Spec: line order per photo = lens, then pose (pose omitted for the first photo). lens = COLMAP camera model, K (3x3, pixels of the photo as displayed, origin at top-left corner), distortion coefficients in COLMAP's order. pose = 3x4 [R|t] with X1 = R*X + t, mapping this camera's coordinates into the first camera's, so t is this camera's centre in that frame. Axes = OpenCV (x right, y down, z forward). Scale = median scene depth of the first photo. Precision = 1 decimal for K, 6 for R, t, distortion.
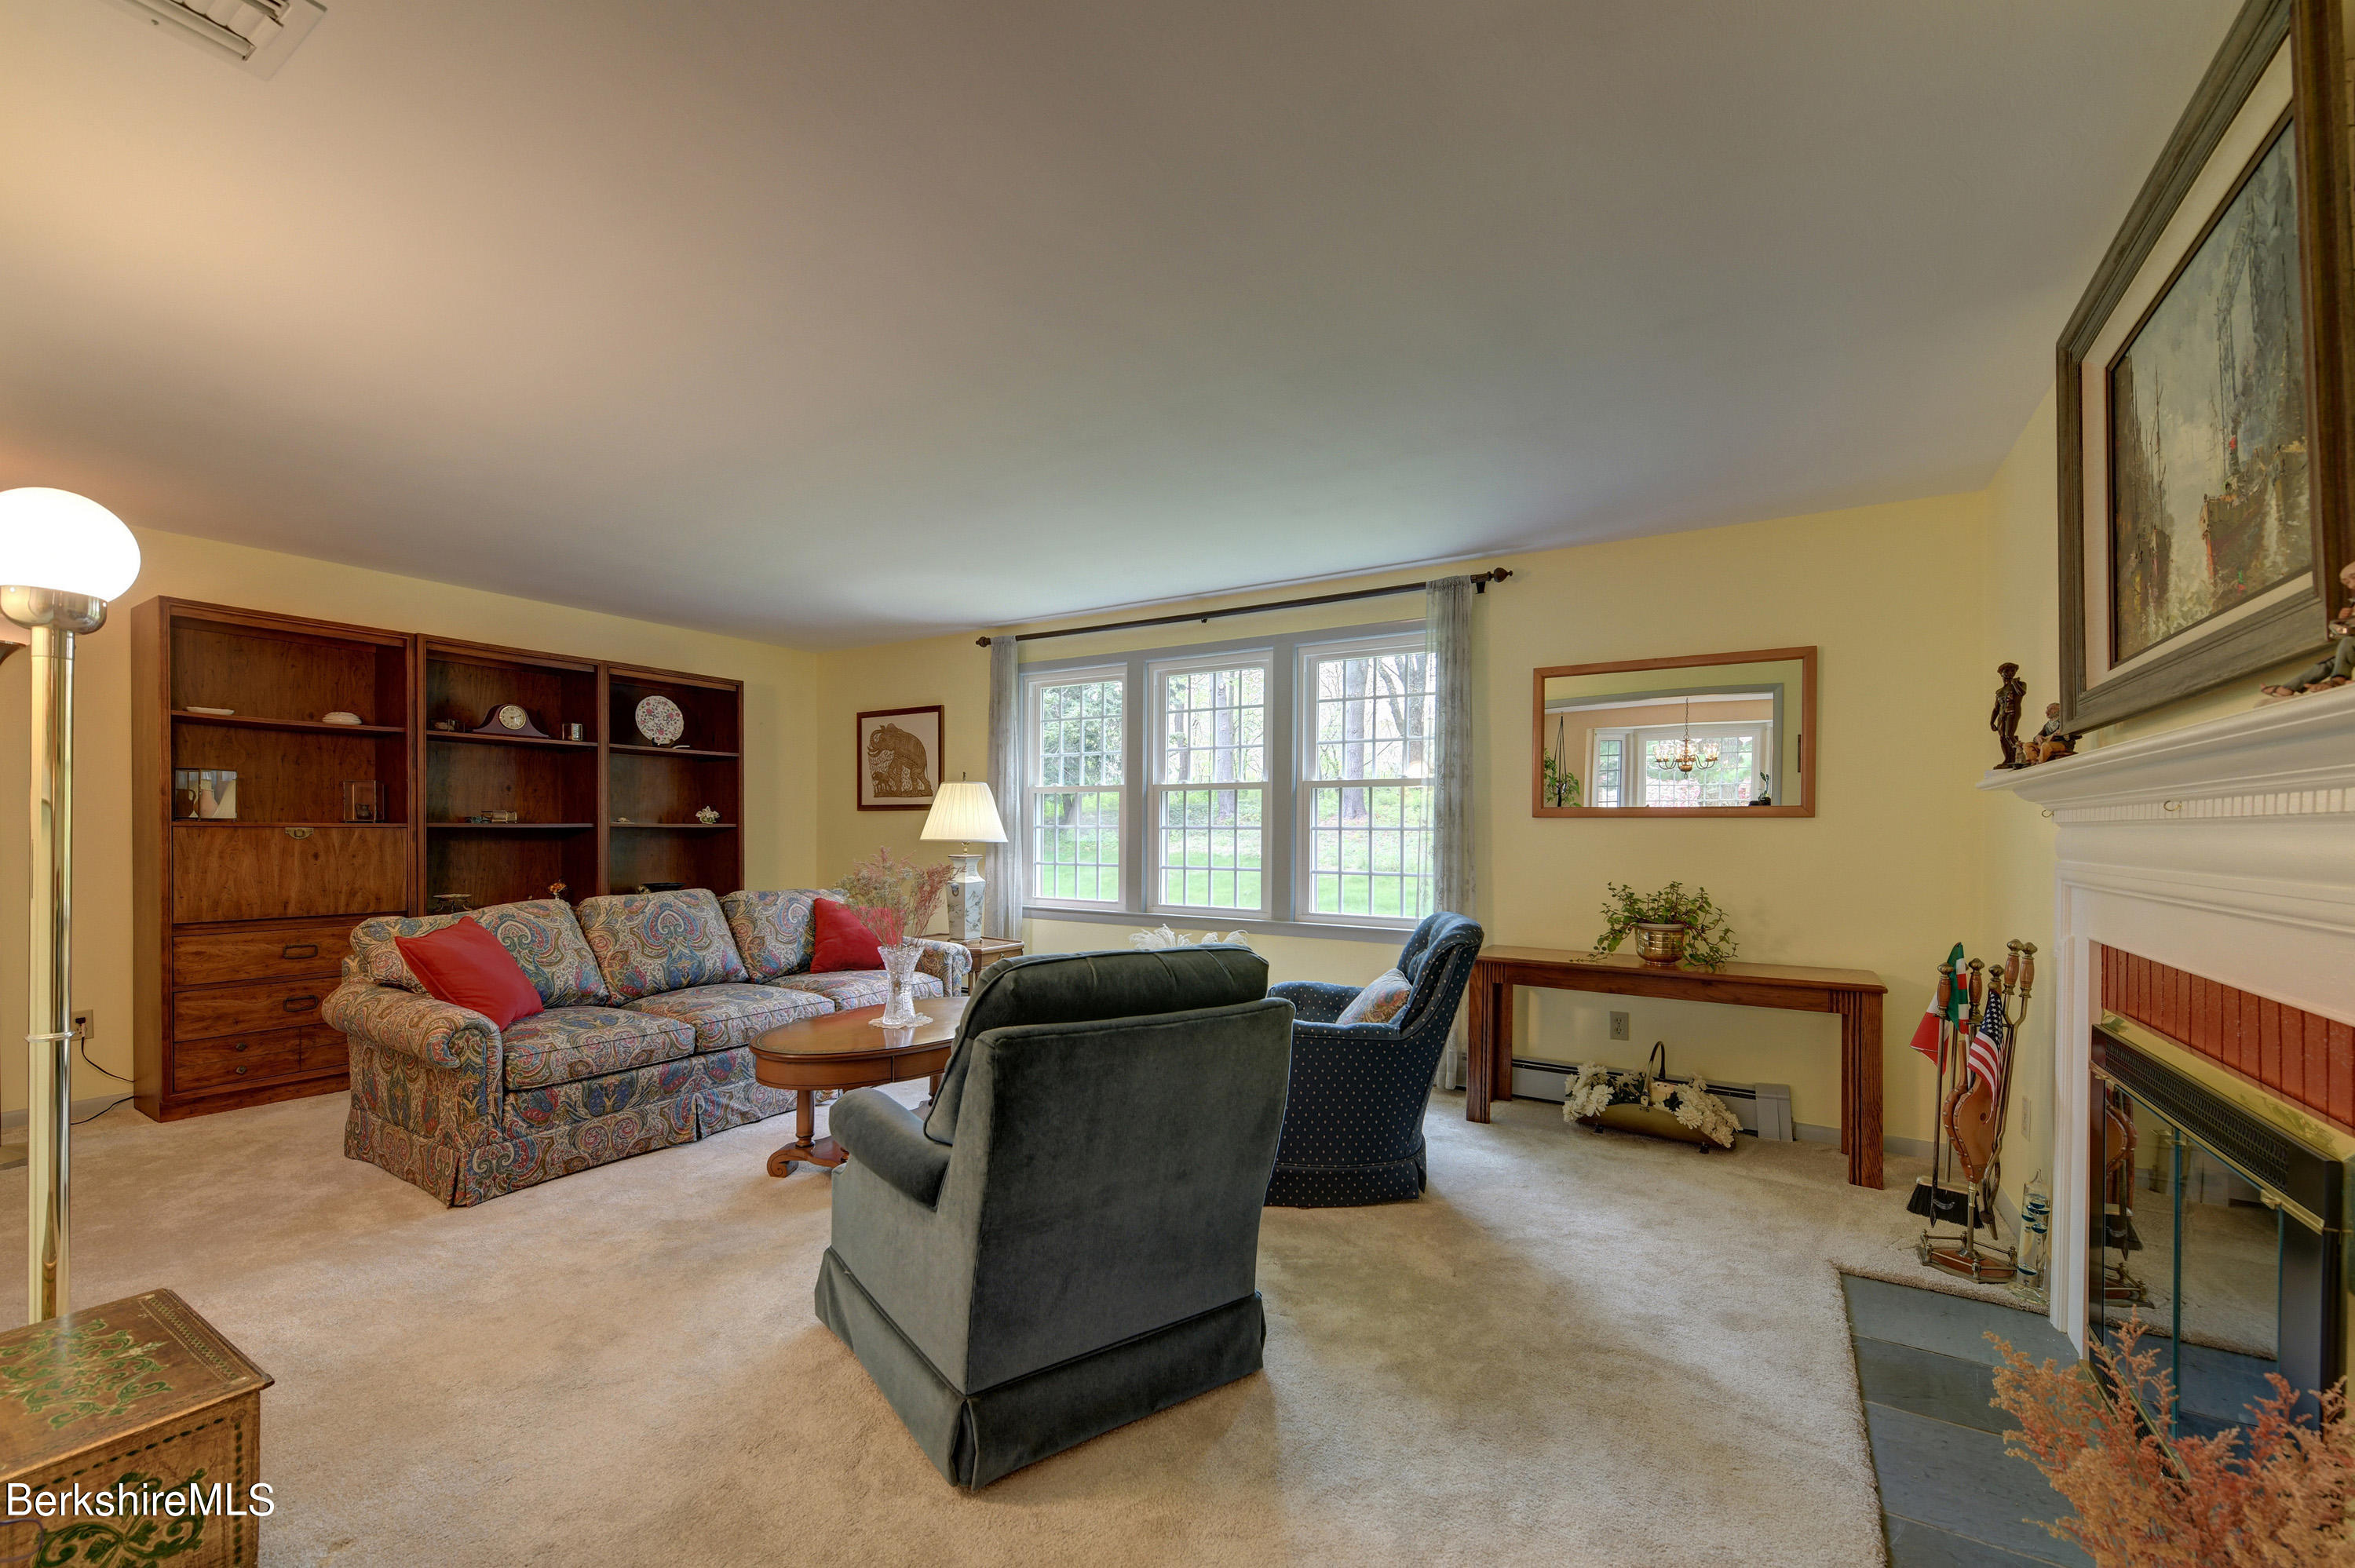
lens RADIAL K [[952.1, 0, 1170.4], [0, 952.1, 825.5], [0, 0, 1]] dist [0.002928, -0.000420]
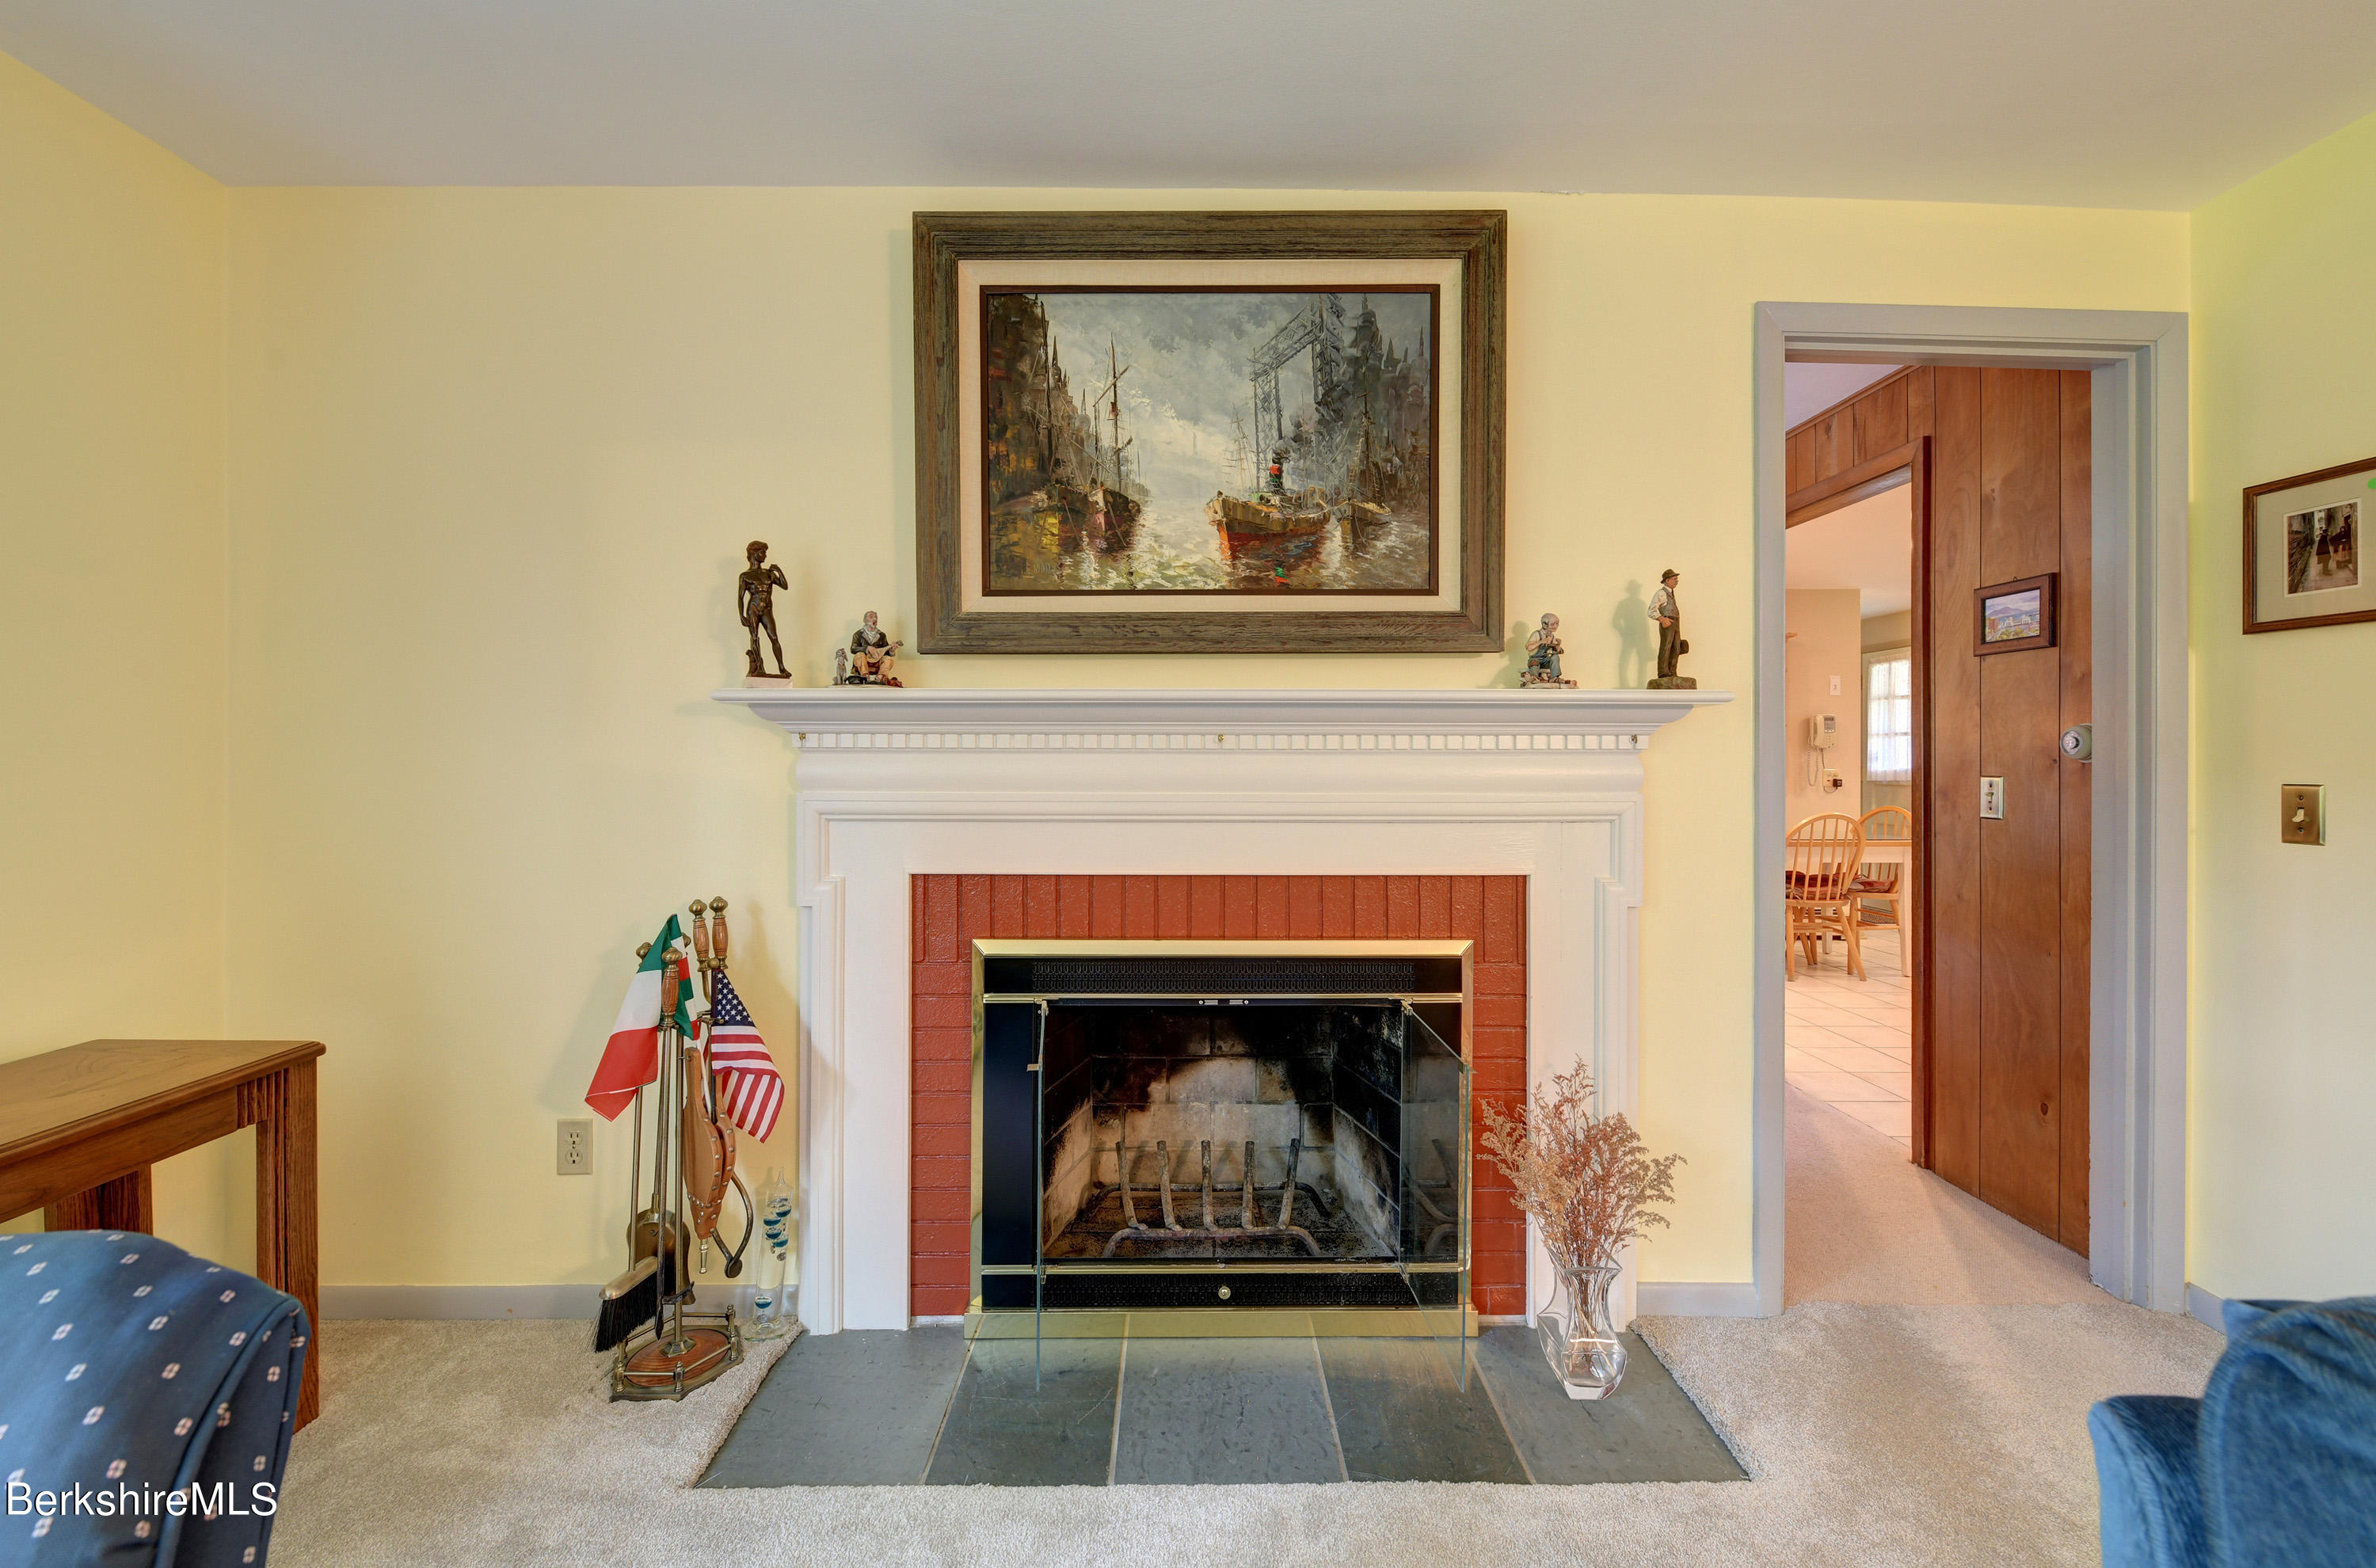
lens RADIAL K [[952.1, 0, 1204.3], [0, 952.1, 769.1], [0, 0, 1]] dist [0.000289, -0.001138]
pose [[-0.547973, -0.012482, 0.836403, 0.010503], [-0.006348, 0.999922, 0.010764, 0.002623], [-0.836472, 0.000588, -0.548010, 0.532604]]
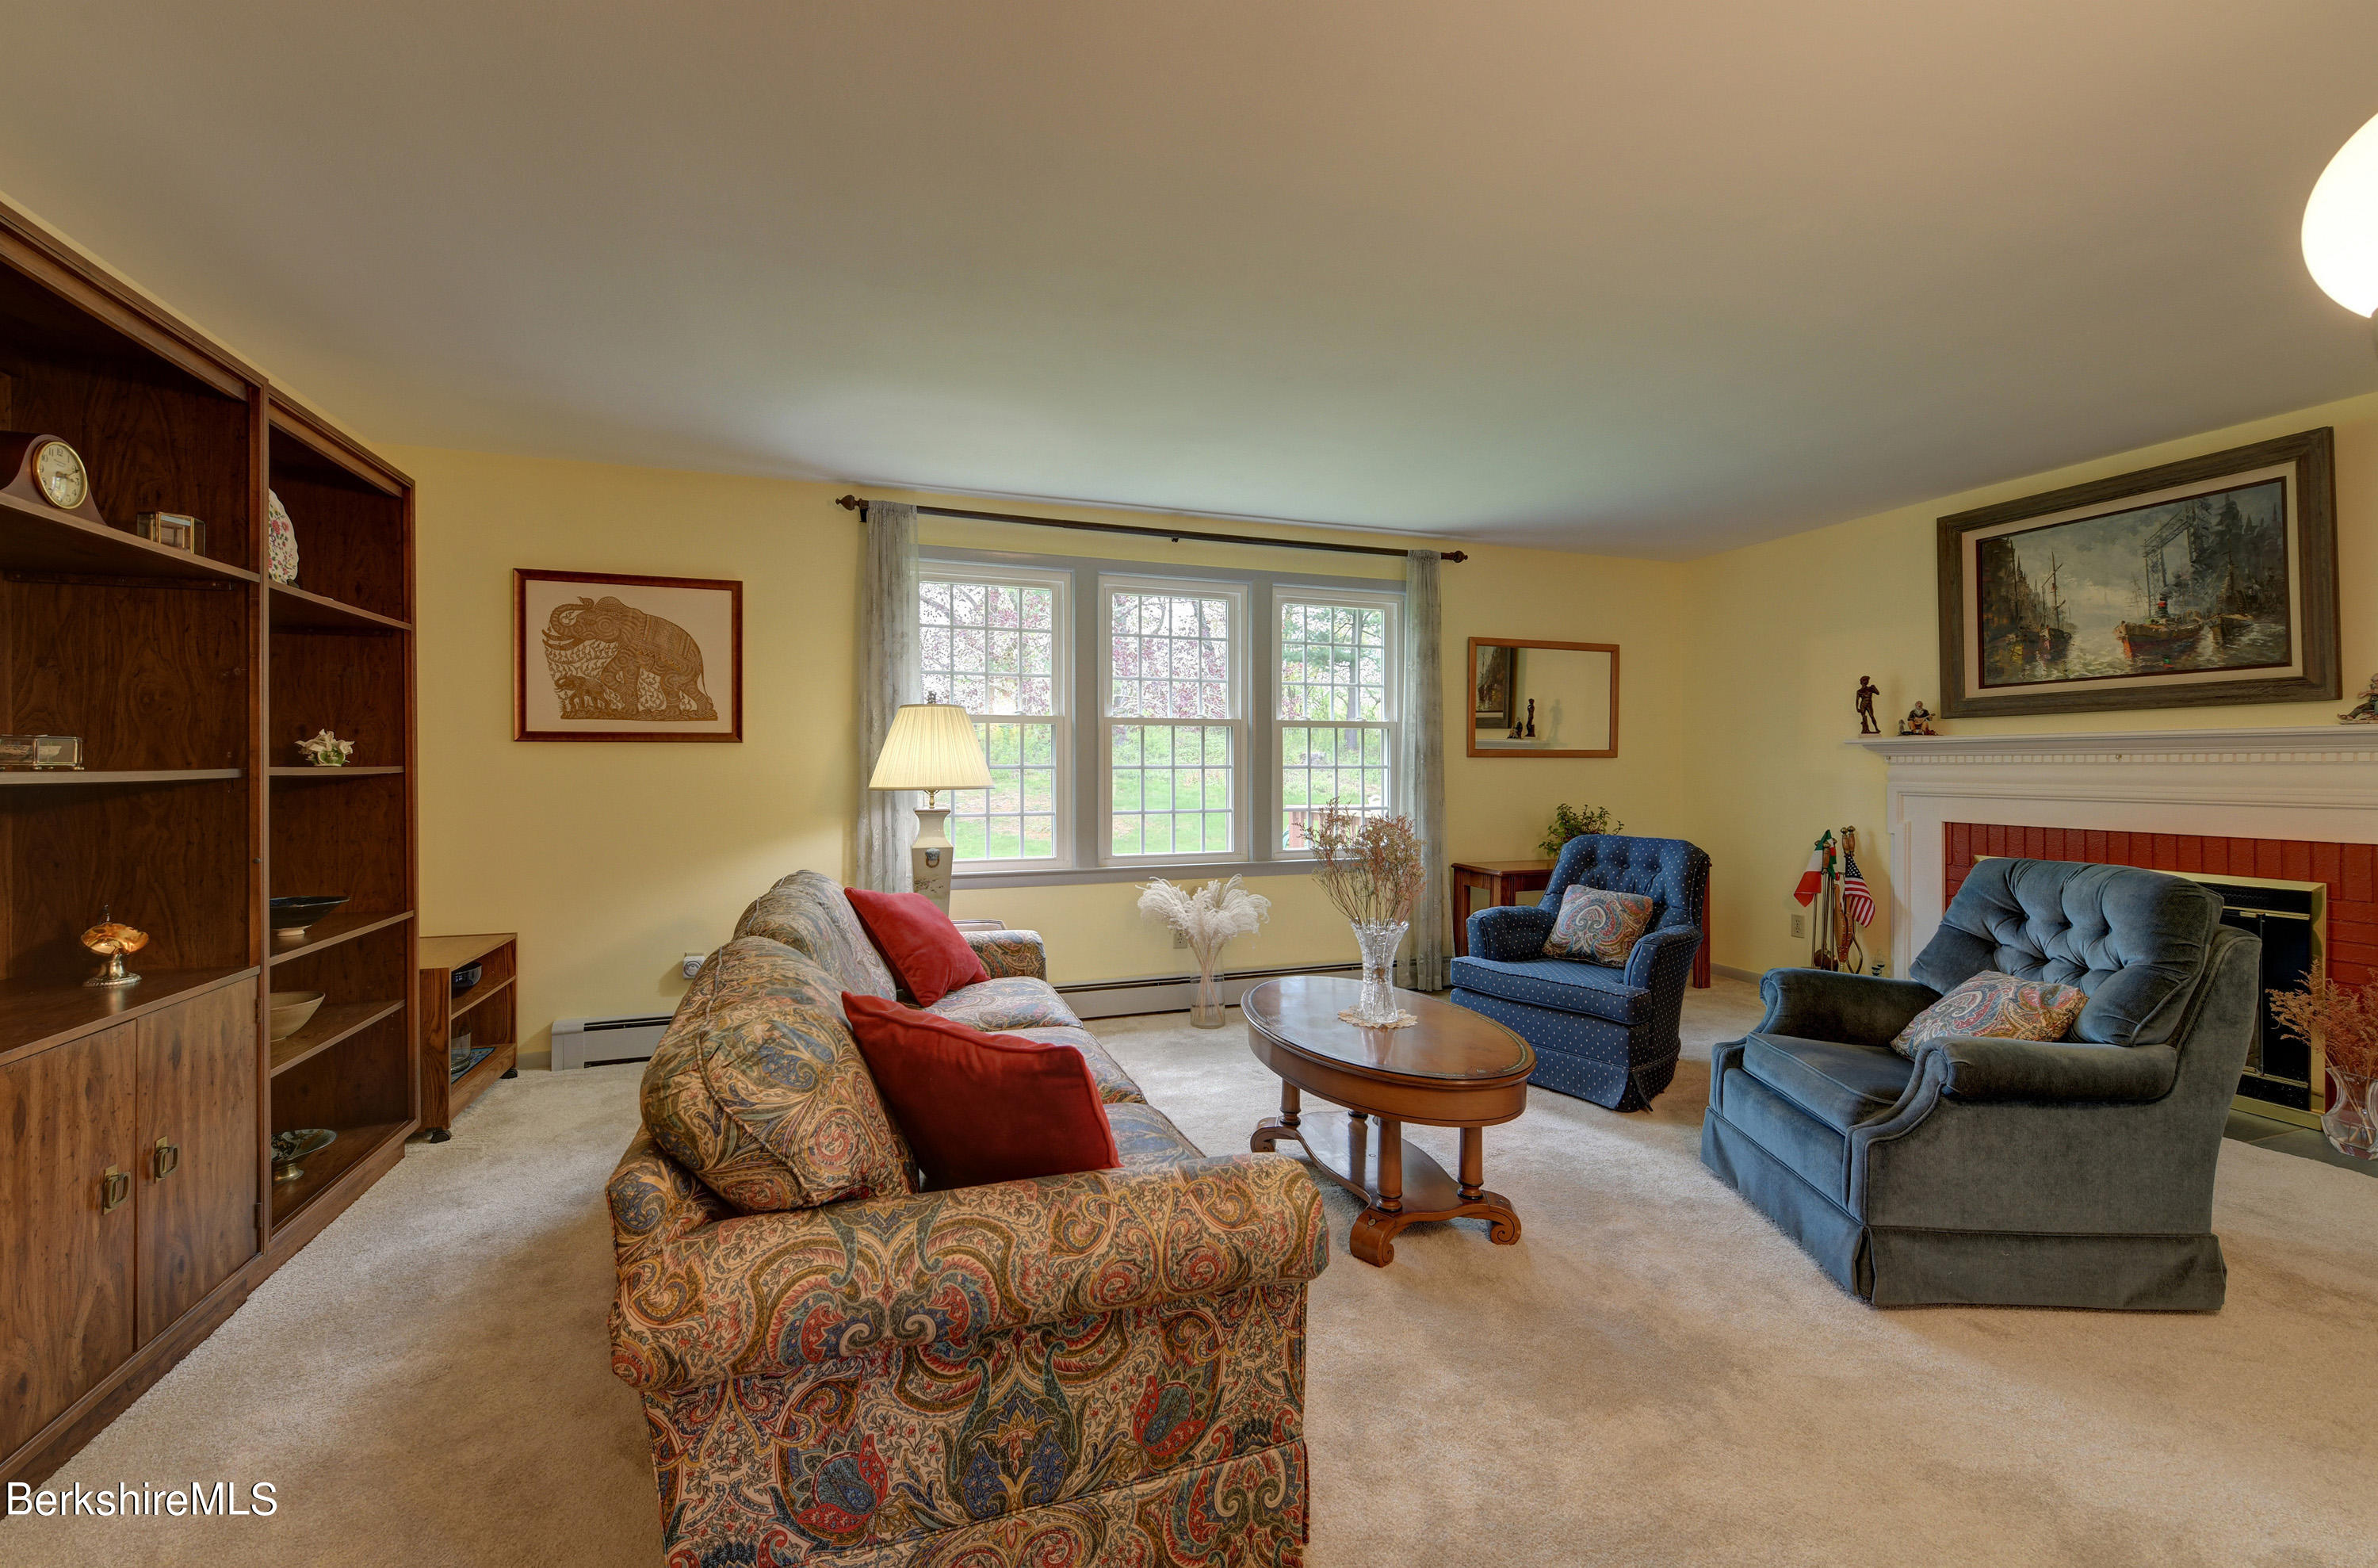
lens RADIAL K [[953.0, 0, 1190.0], [0, 953.0, 759.1], [0, 0, 1]] dist [0.000289, -0.001138]
pose [[0.619471, -0.000878, 0.785019, -0.661694], [0.001969, 0.999998, -0.000435, -0.004944], [-0.785017, 0.001815, 0.619472, 0.419209]]
